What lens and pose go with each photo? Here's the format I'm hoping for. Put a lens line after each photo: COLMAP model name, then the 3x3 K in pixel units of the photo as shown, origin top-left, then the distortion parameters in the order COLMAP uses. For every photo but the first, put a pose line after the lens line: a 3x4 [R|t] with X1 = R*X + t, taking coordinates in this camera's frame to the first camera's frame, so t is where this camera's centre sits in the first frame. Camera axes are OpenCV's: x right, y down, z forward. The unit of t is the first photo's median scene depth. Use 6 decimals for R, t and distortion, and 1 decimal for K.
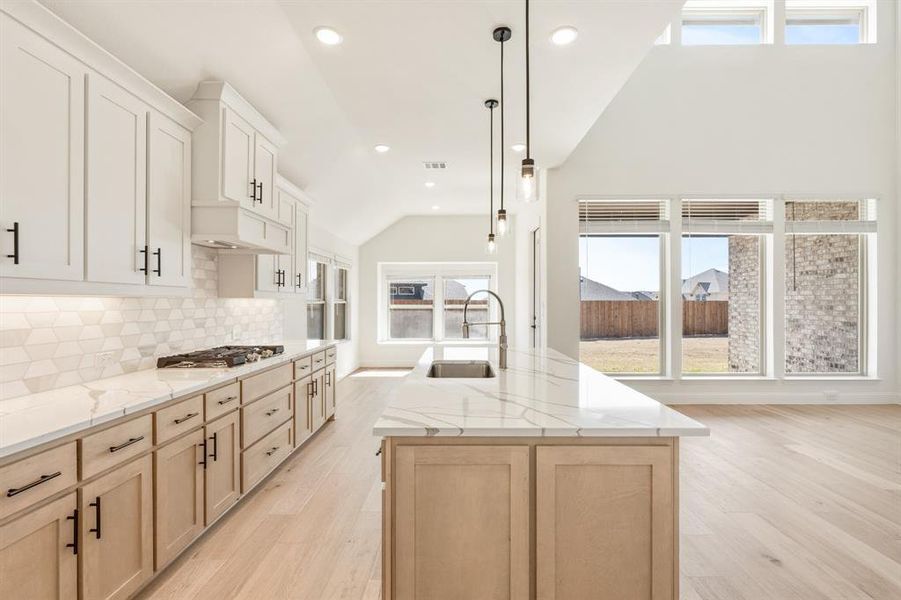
lens RADIAL K [[404.6, 0, 456.2], [0, 404.6, 301.7], [0, 0, 1]] dist [-0.004642, -0.000151]
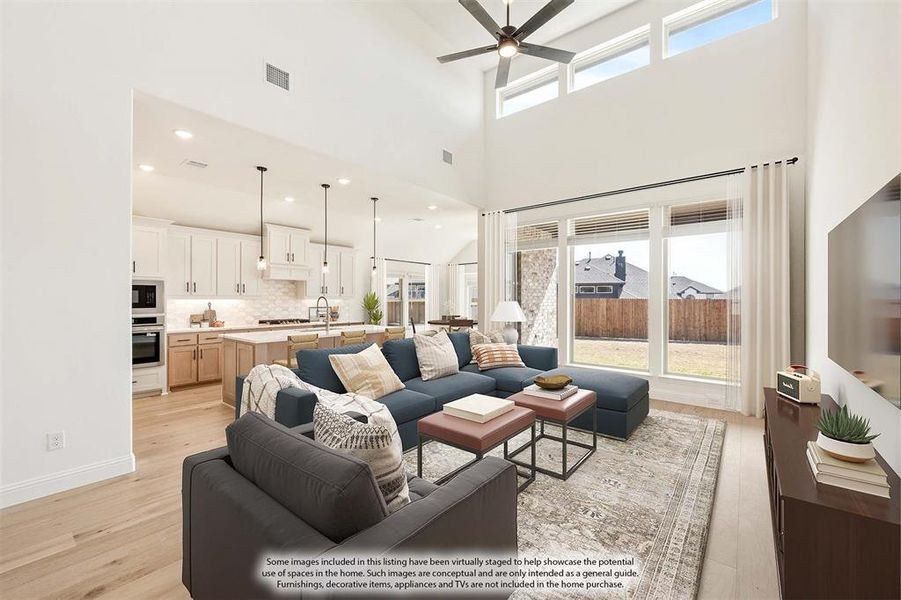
lens RADIAL K [[363.8, 0, 449.9], [0, 363.8, 298.0], [0, 0, 1]] dist [0.002428, -0.000207]
pose [[0.779378, 0.002889, -0.626548, 1.612589], [-0.004574, 0.999989, -0.001078, -0.019241], [0.626538, 0.003706, 0.779382, -0.145809]]
